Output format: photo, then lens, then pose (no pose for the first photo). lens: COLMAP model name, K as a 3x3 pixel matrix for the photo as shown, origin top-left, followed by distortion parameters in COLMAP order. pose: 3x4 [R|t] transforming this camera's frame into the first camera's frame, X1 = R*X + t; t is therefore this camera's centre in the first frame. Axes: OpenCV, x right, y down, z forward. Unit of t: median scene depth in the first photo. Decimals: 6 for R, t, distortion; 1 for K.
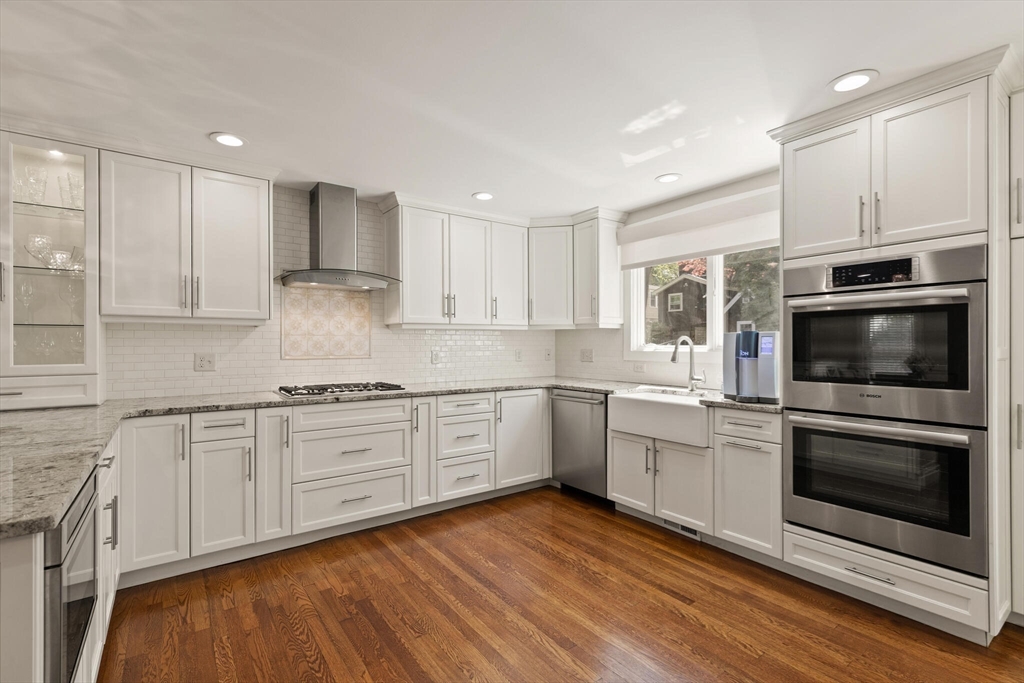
lens RADIAL K [[464.3, 0, 511.8], [0, 464.3, 342.9], [0, 0, 1]] dist [0.007357, -0.002804]
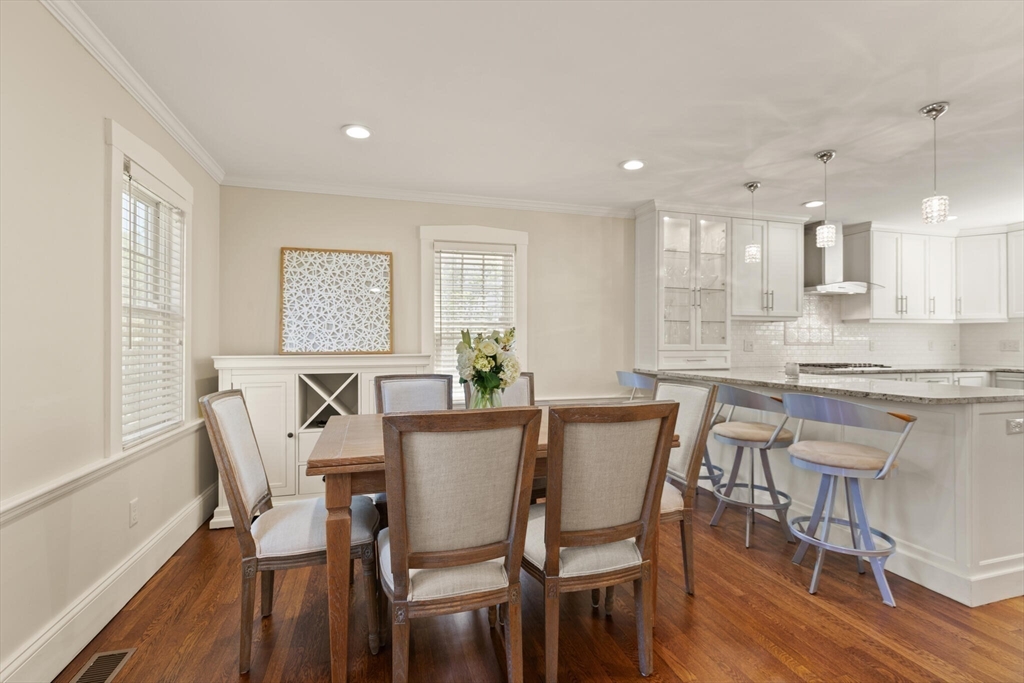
lens RADIAL K [[464.3, 0, 516.7], [0, 464.3, 340.2], [0, 0, 1]] dist [0.007357, -0.002804]
pose [[0.941272, 0.003664, -0.337629, -0.903090], [-0.003837, 0.999993, 0.000154, 0.027860], [0.337627, 0.001150, 0.941279, -0.734014]]
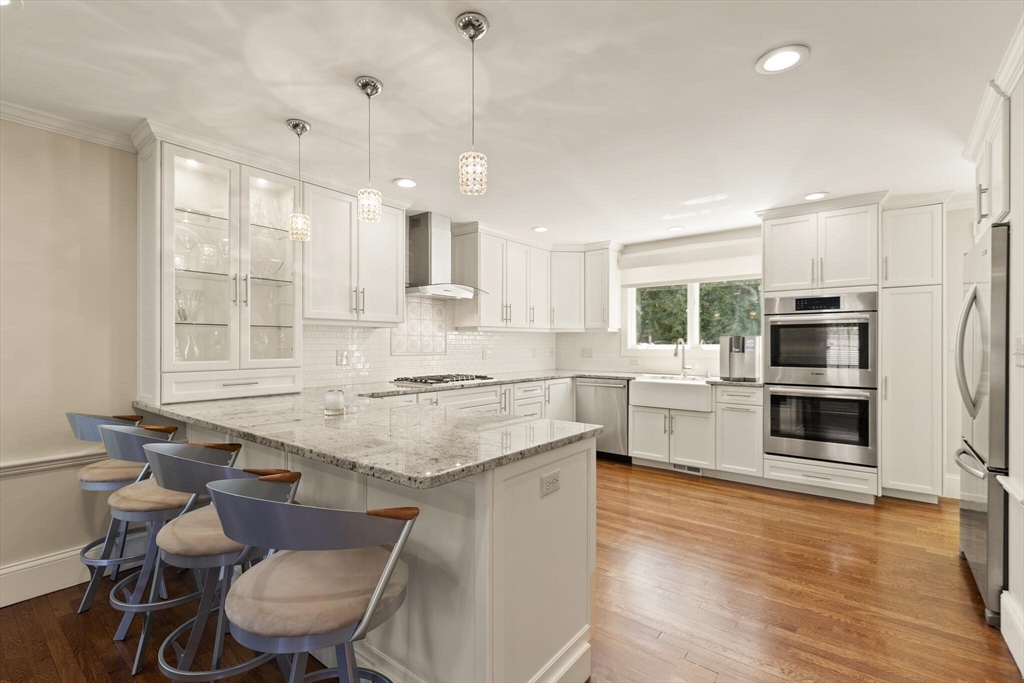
lens RADIAL K [[464.3, 0, 511.6], [0, 464.3, 343.9], [0, 0, 1]] dist [0.007357, -0.002804]
pose [[0.962091, 0.003270, 0.272708, -0.596495], [-0.003961, 0.999990, 0.001980, 0.001884], [-0.272699, -0.002985, 0.962095, -0.269650]]
